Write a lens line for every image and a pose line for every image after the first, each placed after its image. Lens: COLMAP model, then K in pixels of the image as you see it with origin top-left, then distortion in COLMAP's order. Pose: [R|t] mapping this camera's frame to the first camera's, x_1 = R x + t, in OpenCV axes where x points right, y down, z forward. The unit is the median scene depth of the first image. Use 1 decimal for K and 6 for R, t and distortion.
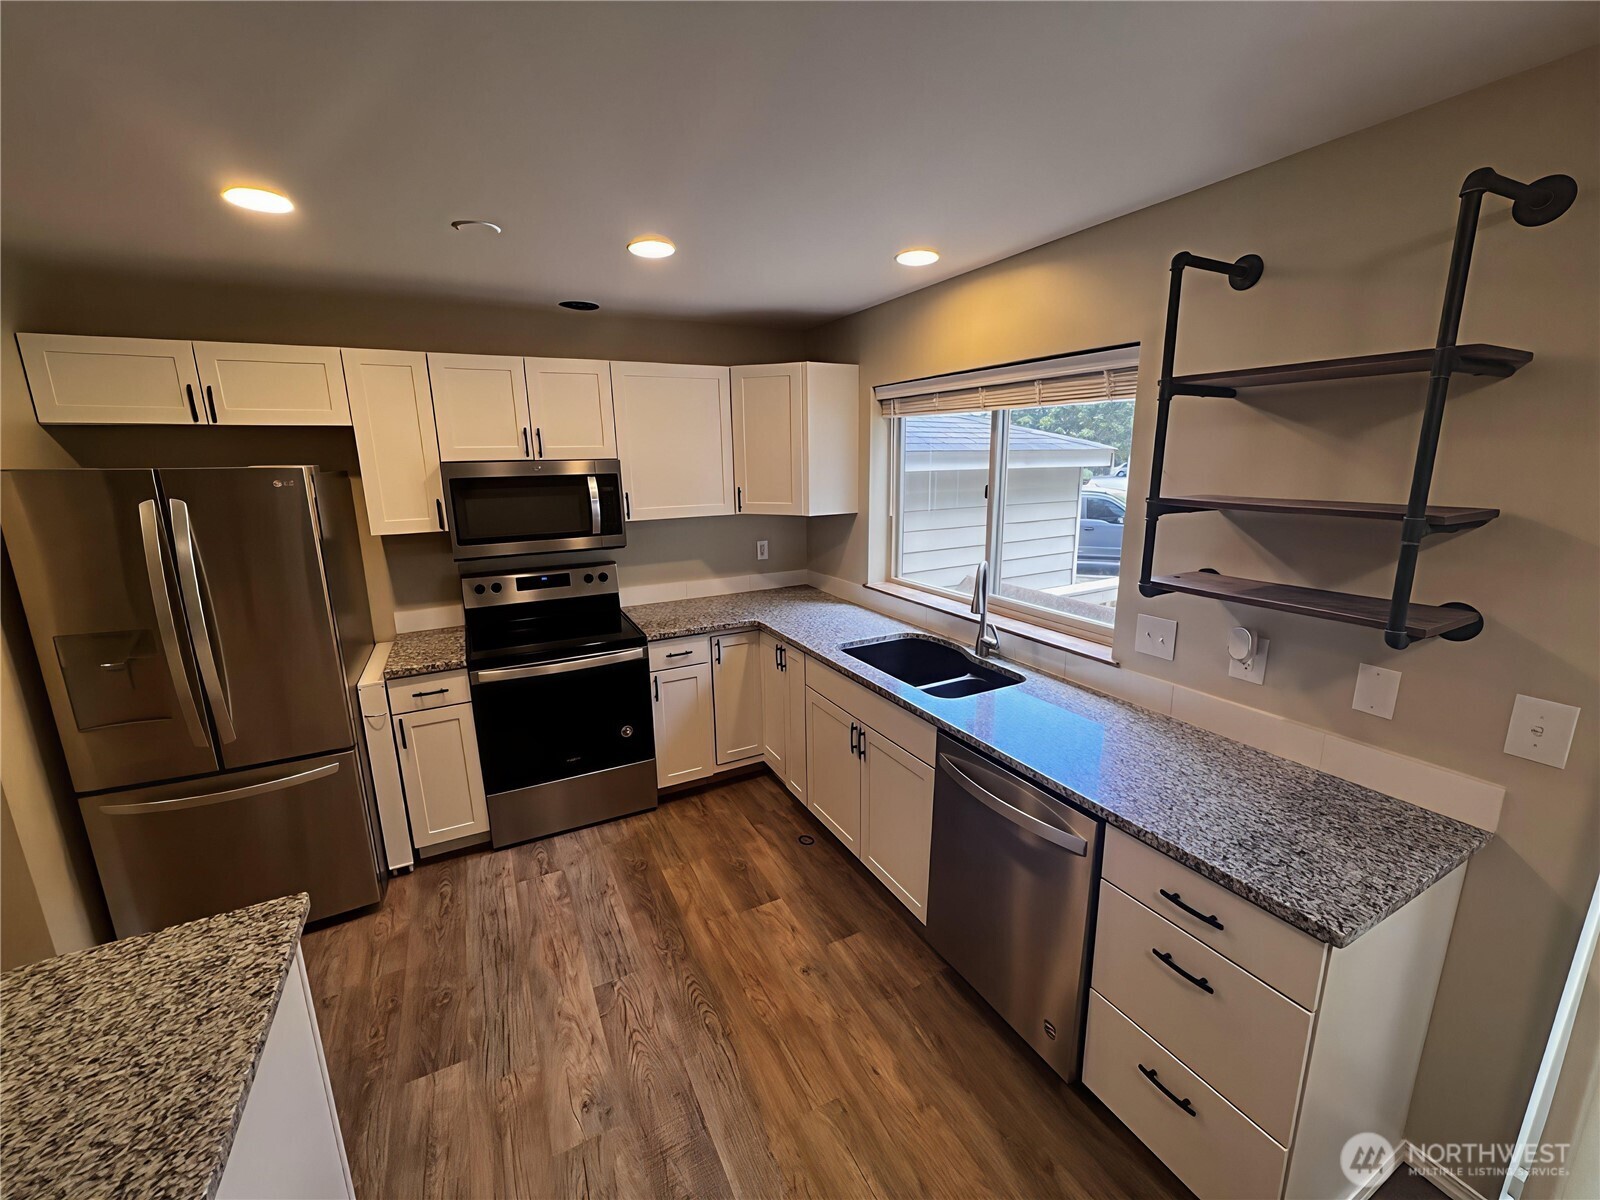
lens RADIAL K [[641.2, 0, 796.9], [0, 641.2, 595.5], [0, 0, 1]] dist [-0.000132, 0.000222]
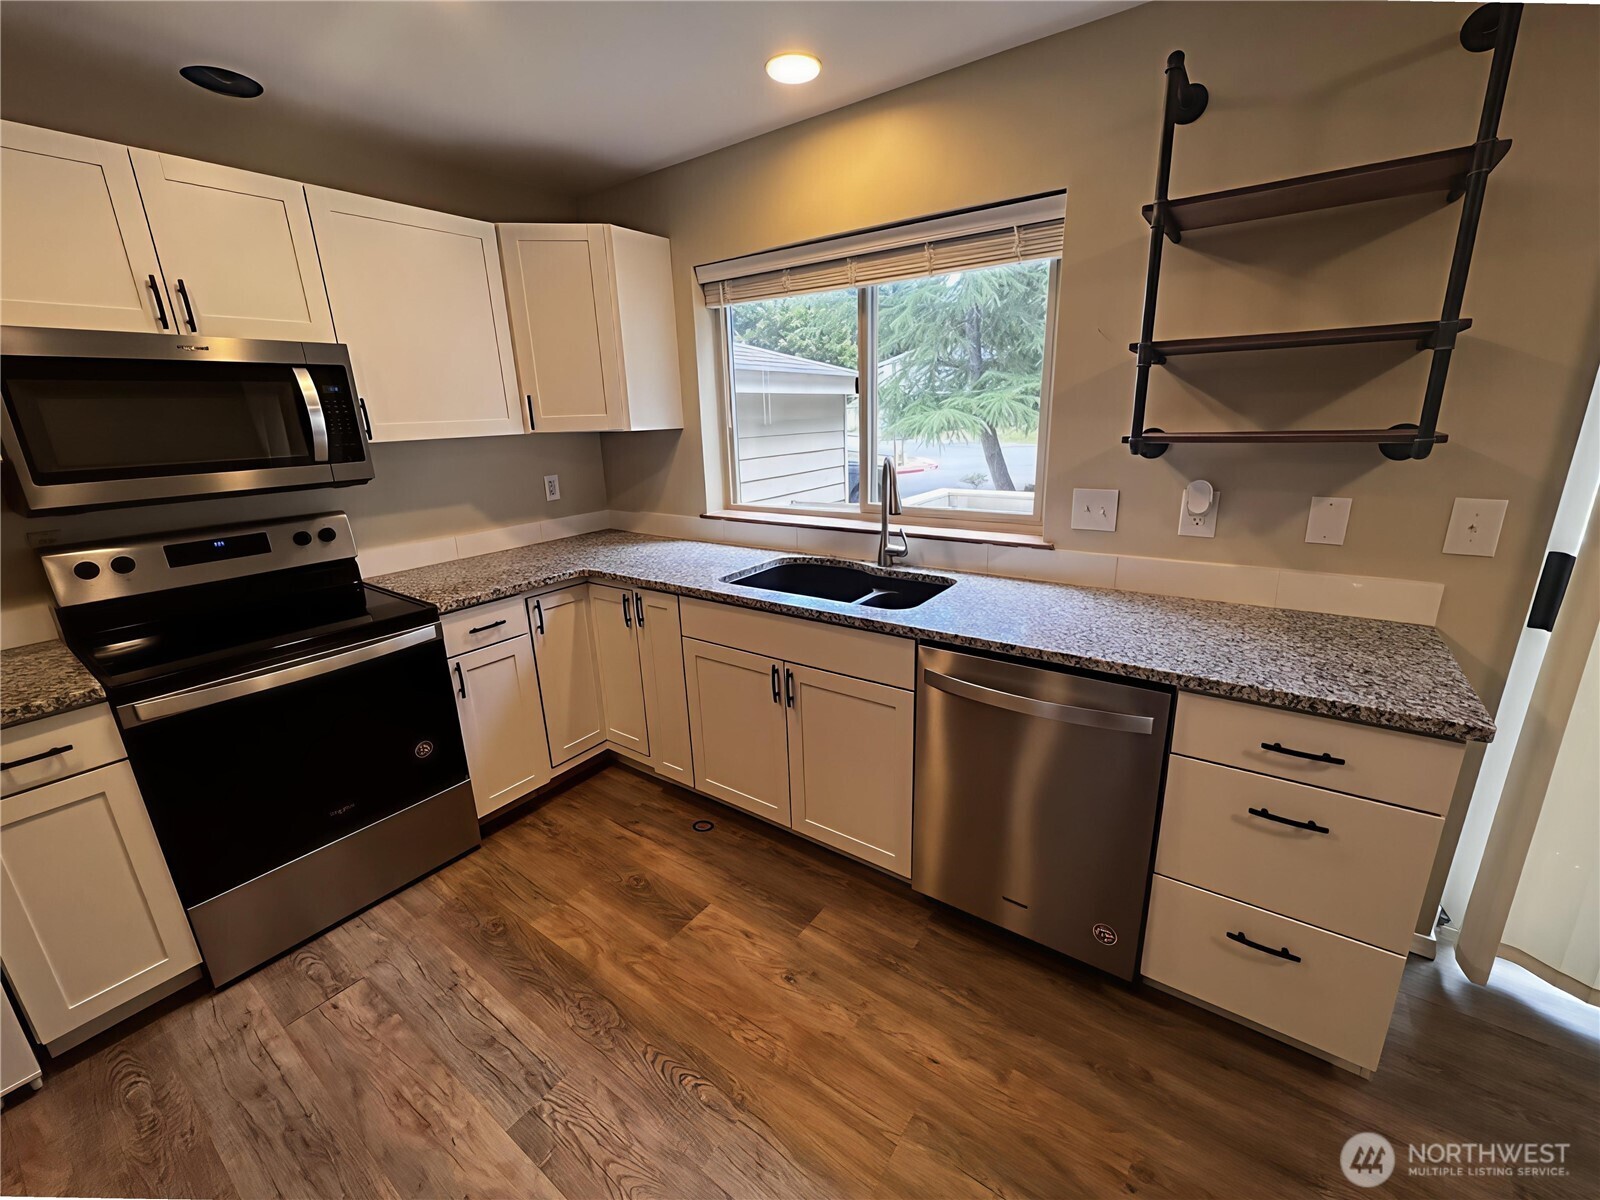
lens RADIAL K [[651.6, 0, 800.0], [0, 651.6, 594.5], [0, 0, 1]] dist [-0.001285, 0.000520]
pose [[0.892315, -0.136949, 0.430139, -0.201131], [0.116789, 0.990465, 0.073071, 0.048766], [-0.436044, -0.014967, 0.899801, 0.222482]]
